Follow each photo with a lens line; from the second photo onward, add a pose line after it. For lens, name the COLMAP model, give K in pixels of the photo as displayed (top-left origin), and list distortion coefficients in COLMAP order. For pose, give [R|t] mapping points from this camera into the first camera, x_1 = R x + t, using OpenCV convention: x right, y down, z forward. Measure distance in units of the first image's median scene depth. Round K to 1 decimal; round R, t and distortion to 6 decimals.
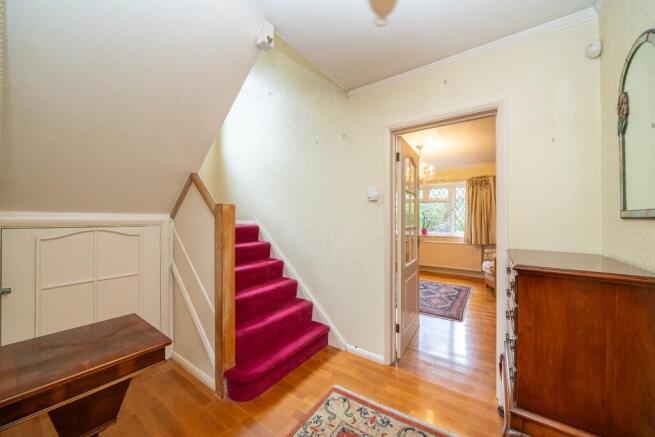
lens RADIAL K [[235.1, 0, 329.1], [0, 235.1, 217.8], [0, 0, 1]] dist [0.001798, 0.000036]
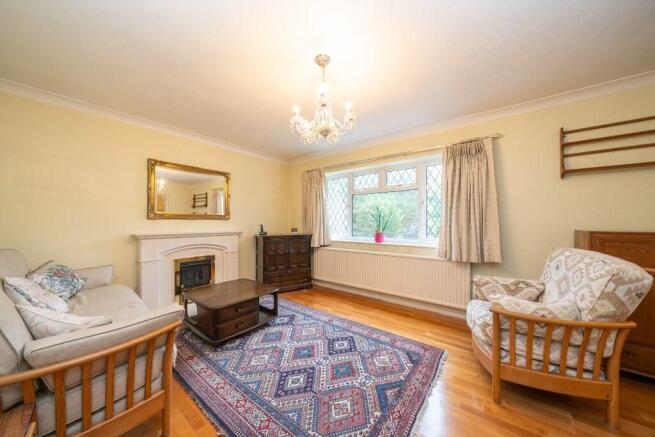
lens RADIAL K [[221.4, 0, 308.3], [0, 221.4, 221.9], [0, 0, 1]] dist [-0.001185, 0.000092]
pose [[0.996018, 0.004742, -0.089026, 0.311329], [-0.004746, 0.999989, 0.000176, 0.020039], [0.089025, 0.000247, 0.996029, 0.441454]]
